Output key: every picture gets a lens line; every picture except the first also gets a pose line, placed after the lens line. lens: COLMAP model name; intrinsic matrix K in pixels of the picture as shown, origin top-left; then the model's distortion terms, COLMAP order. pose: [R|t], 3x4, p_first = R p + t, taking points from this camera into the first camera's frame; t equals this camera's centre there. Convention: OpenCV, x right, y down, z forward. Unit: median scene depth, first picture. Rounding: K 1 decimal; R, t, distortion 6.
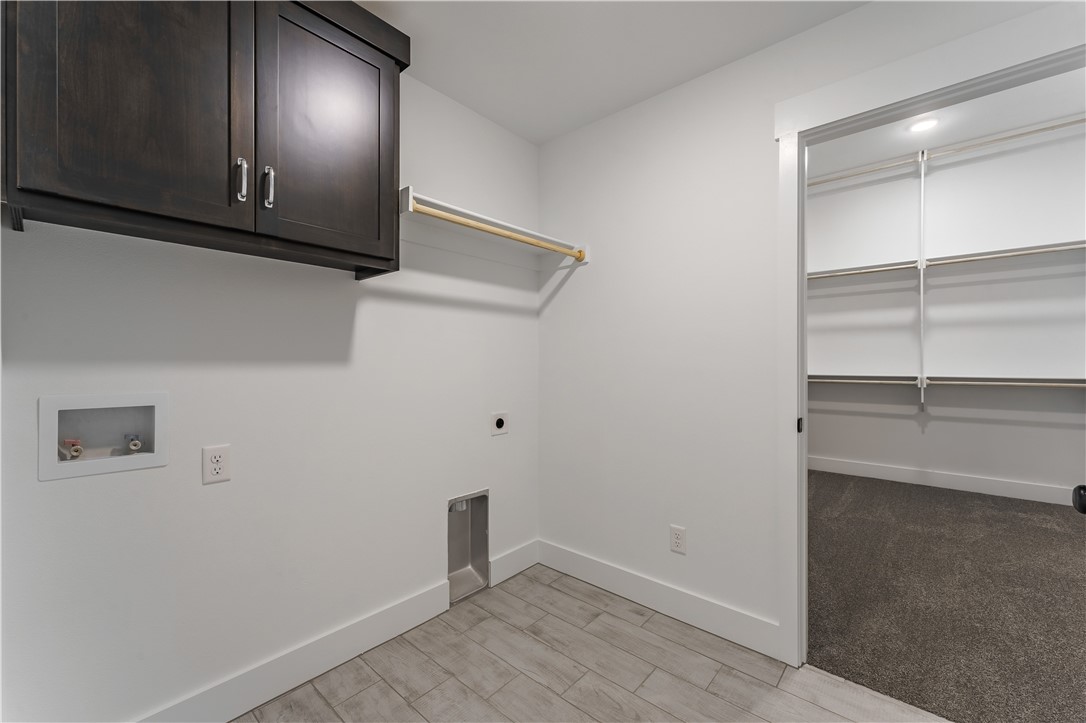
lens RADIAL K [[444.5, 0, 536.8], [0, 444.5, 366.0], [0, 0, 1]] dist [0.001405, 0.001294]
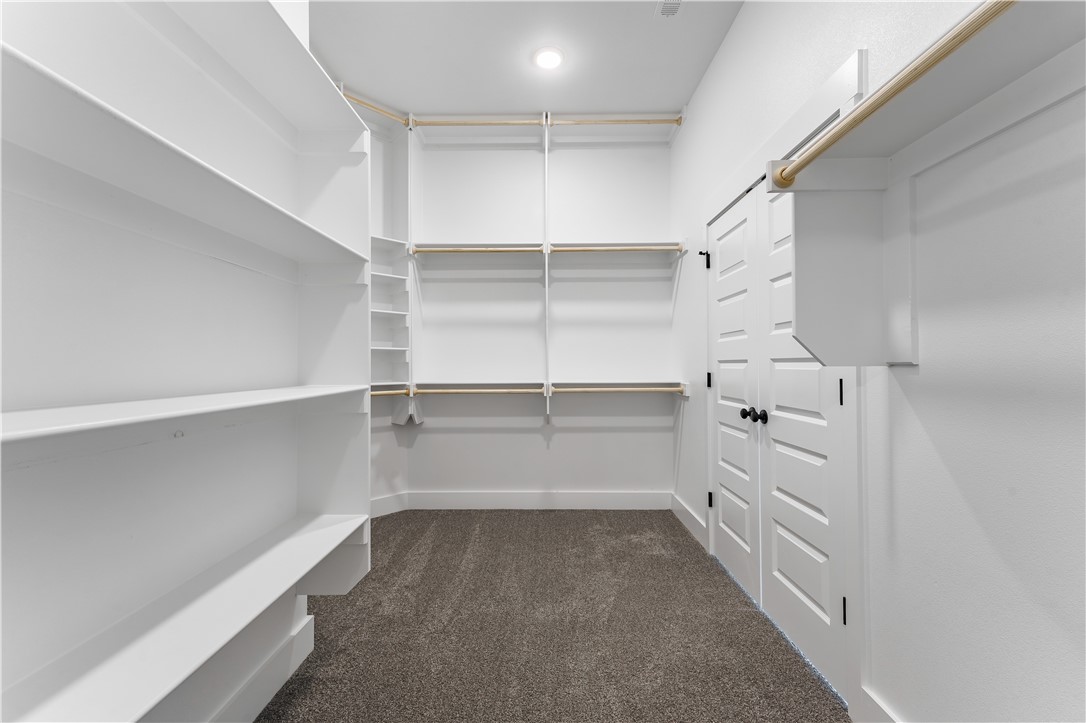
lens RADIAL K [[444.5, 0, 541.3], [0, 444.5, 363.2], [0, 0, 1]] dist [0.001405, 0.001294]
pose [[0.755506, 0.006906, 0.655105, 0.305321], [0.005121, 0.999852, -0.016446, 0.000213], [-0.655122, 0.015780, 0.755359, 0.371972]]
